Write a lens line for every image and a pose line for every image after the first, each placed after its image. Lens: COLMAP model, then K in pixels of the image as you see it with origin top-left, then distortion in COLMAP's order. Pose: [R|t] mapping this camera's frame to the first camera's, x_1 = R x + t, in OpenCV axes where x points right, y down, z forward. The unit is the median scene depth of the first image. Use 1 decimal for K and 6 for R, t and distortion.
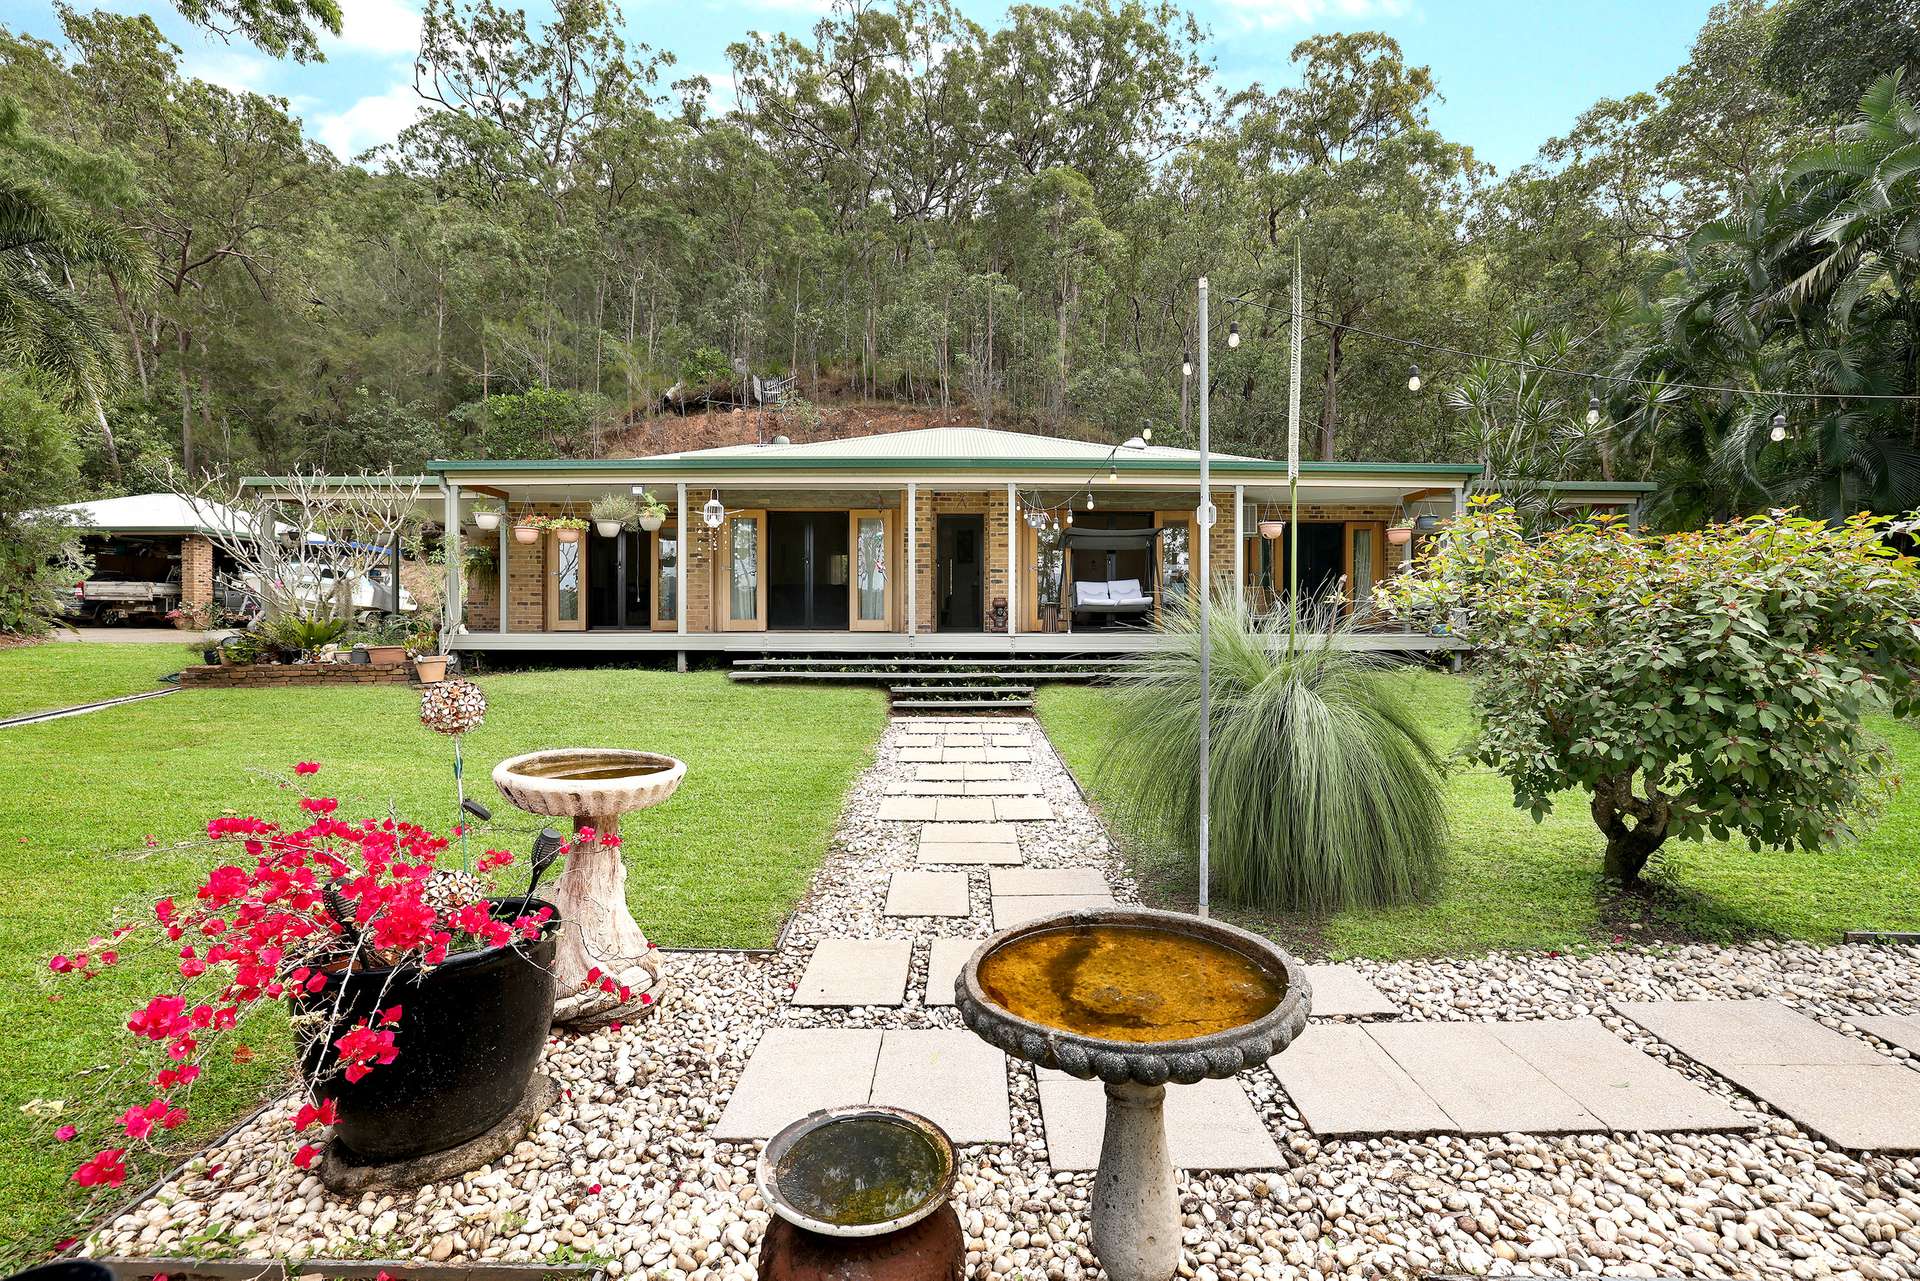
lens RADIAL K [[829.8, 0, 964.0], [0, 829.8, 627.9], [0, 0, 1]] dist [-0.039251, 0.012980]
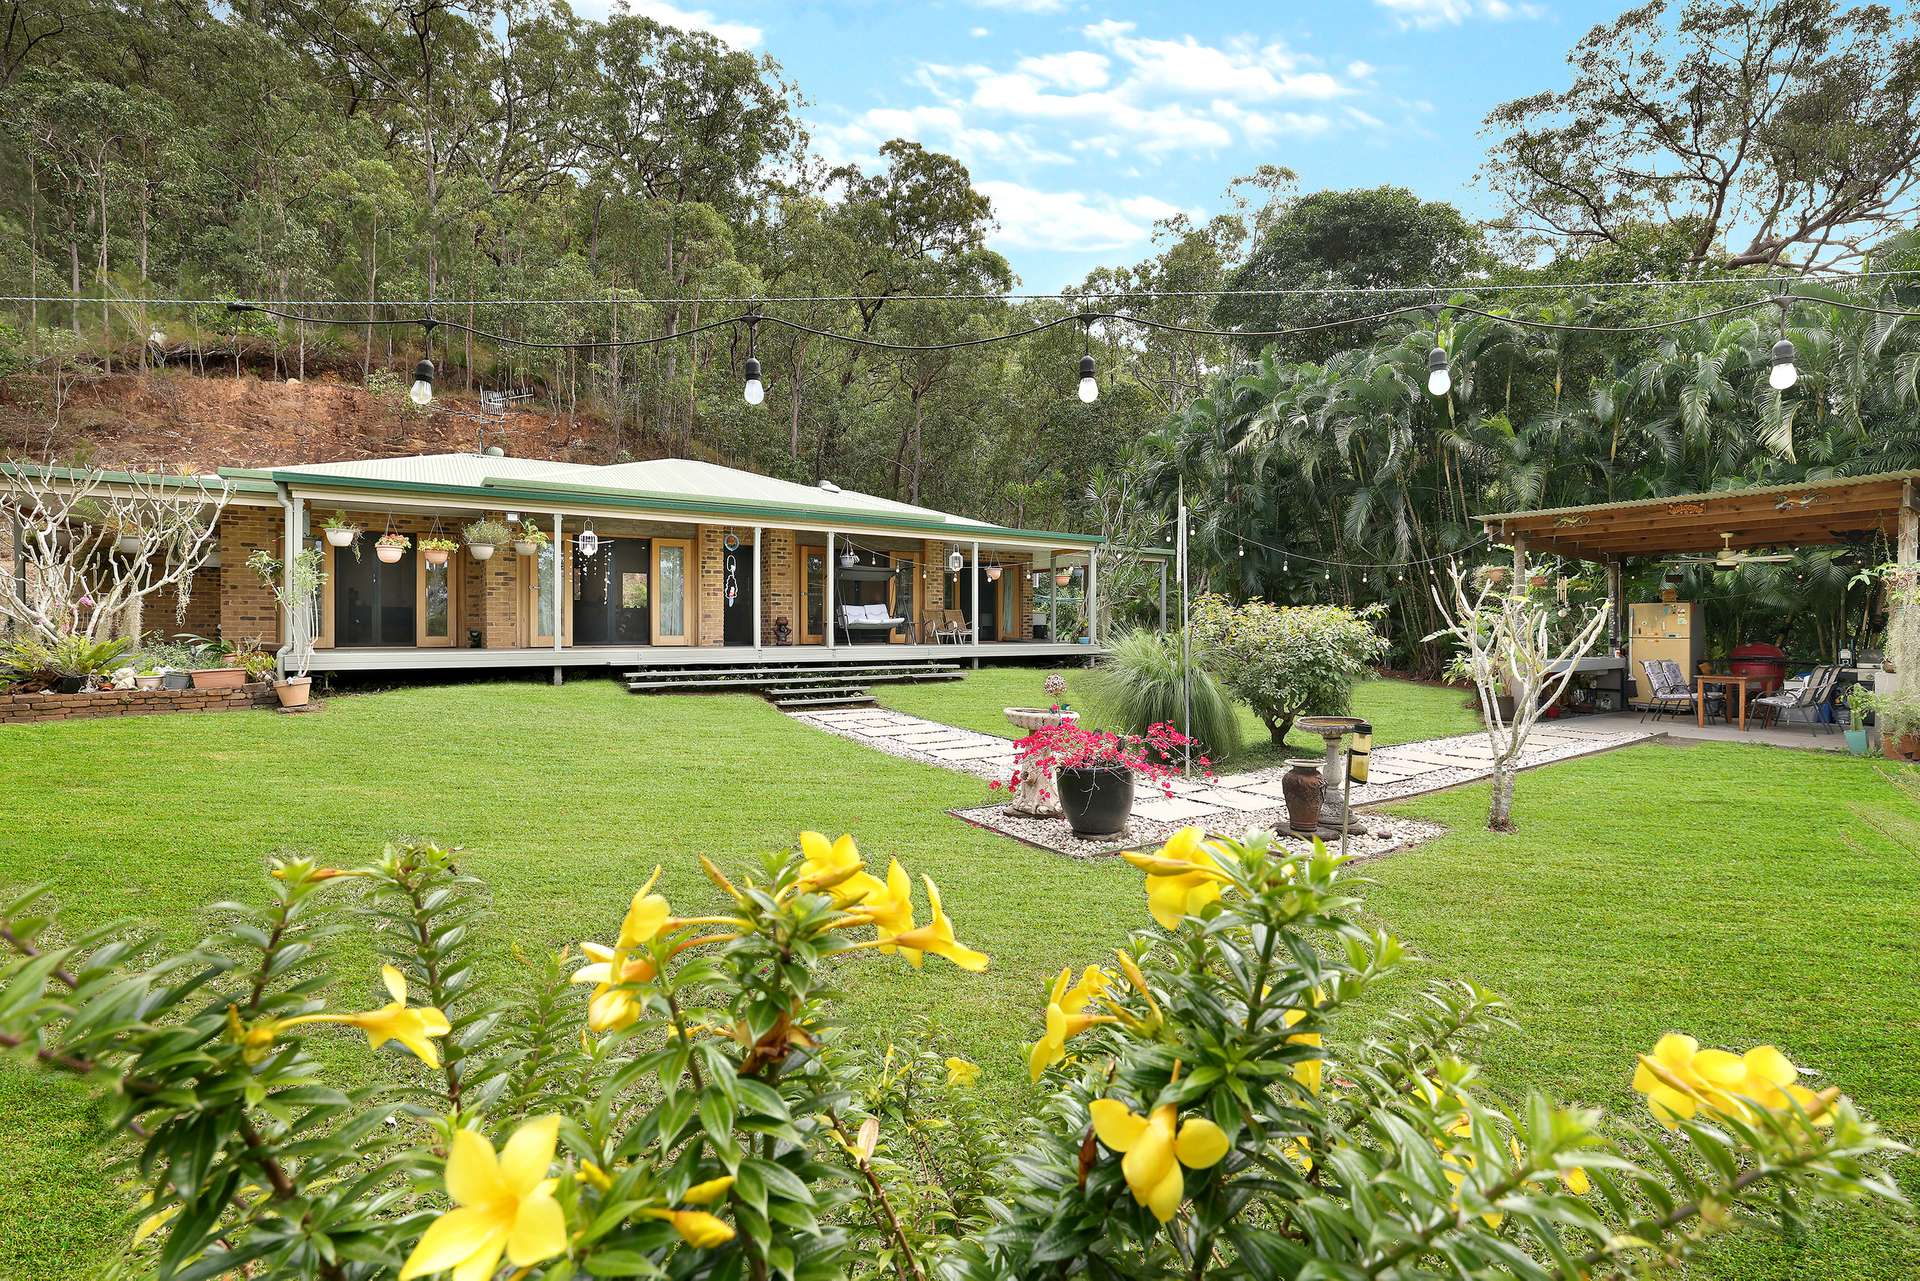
lens RADIAL K [[841.6, 0, 964.9], [0, 841.6, 633.6], [0, 0, 1]] dist [-0.040708, 0.012183]
pose [[0.837889, -0.003434, 0.545829, -0.492573], [0.003903, 0.999992, 0.000300, -0.013966], [-0.545826, 0.001879, 0.837896, -0.222843]]
